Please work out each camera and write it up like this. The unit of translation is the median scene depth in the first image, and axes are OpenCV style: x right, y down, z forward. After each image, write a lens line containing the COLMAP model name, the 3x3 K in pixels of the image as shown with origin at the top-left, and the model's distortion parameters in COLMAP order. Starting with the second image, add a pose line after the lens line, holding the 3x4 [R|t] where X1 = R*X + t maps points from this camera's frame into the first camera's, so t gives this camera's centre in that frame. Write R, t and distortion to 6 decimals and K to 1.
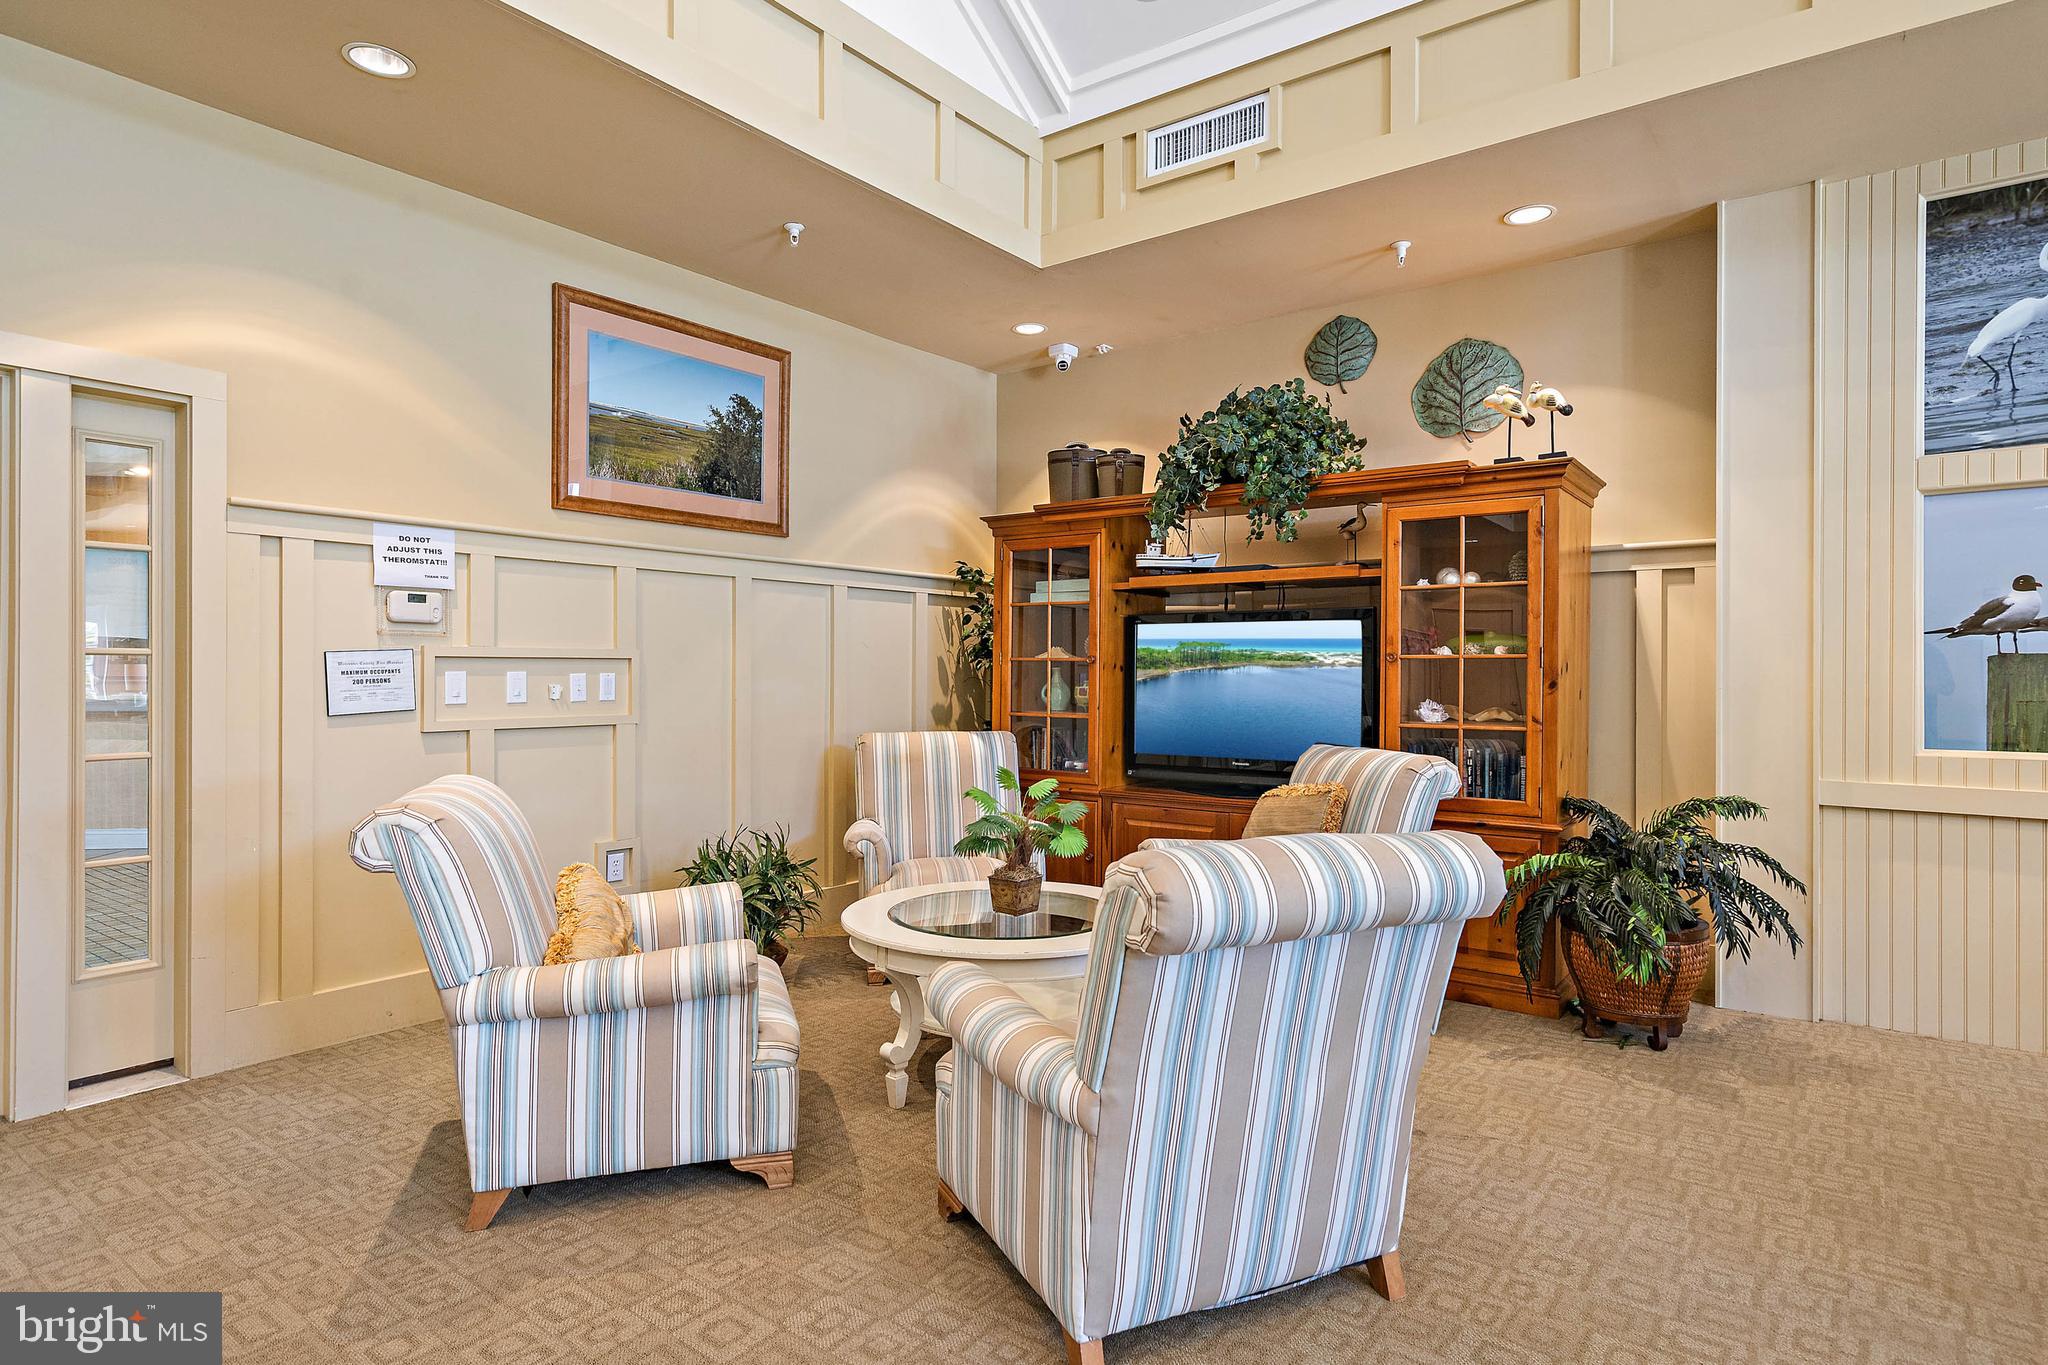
lens RADIAL K [[1130.2, 0, 1070.7], [0, 1130.2, 674.7], [0, 0, 1]] dist [0.004352, 0.001476]
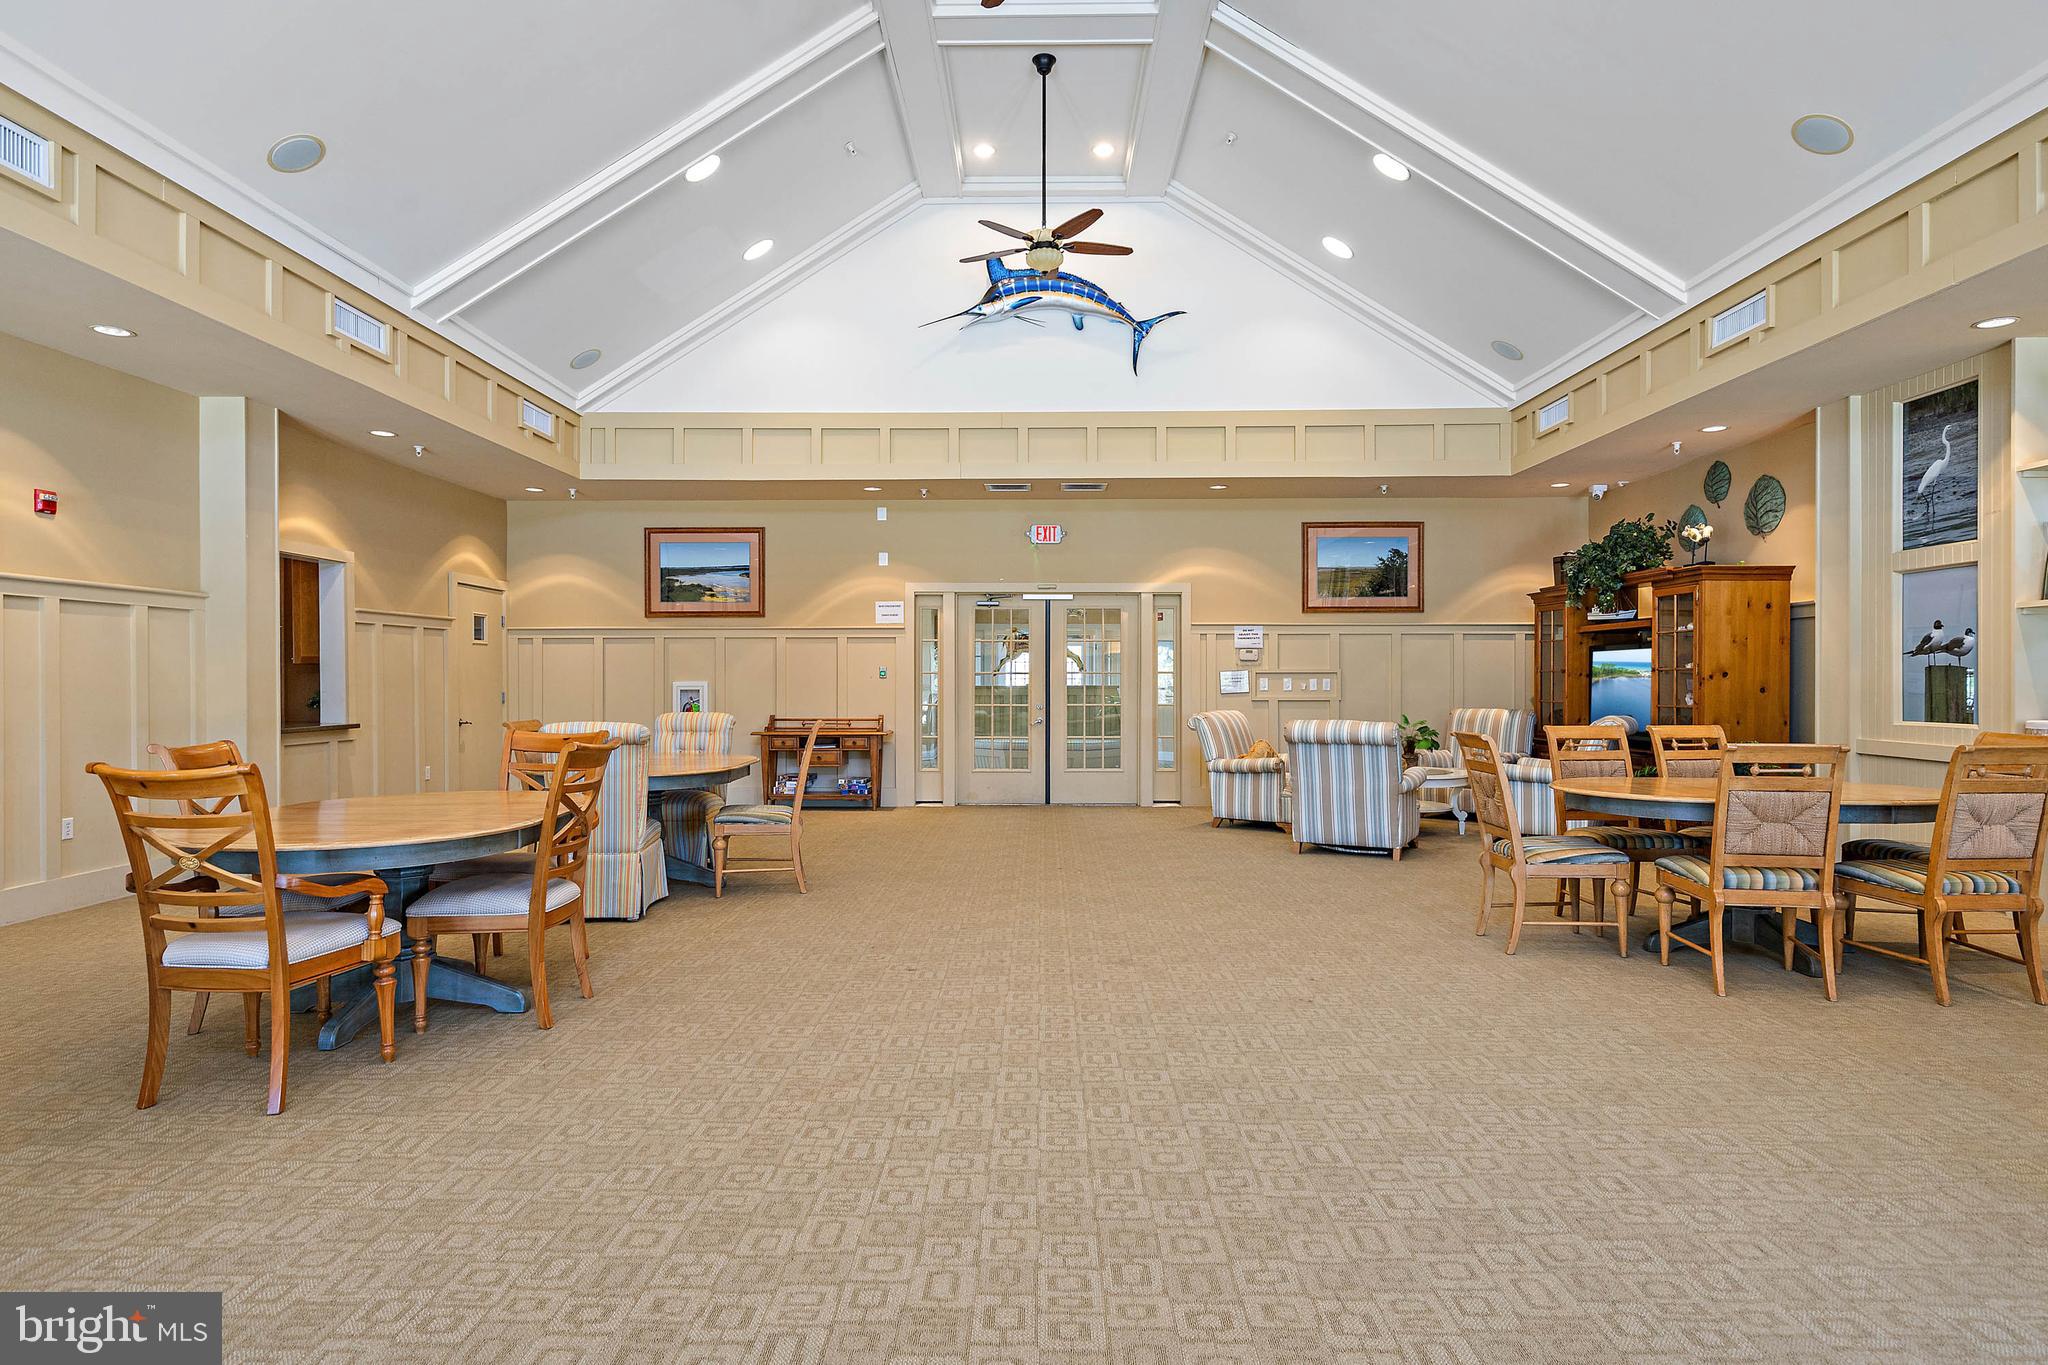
lens RADIAL K [[1127.2, 0, 1024.2], [0, 1127.2, 680.4], [0, 0, 1]] dist [-0.000250, 0.000026]
pose [[0.589099, -0.000889, -0.808060, 1.245754], [-0.001775, 0.999996, -0.002394, 0.009115], [0.808059, 0.002845, 0.589095, -0.999935]]
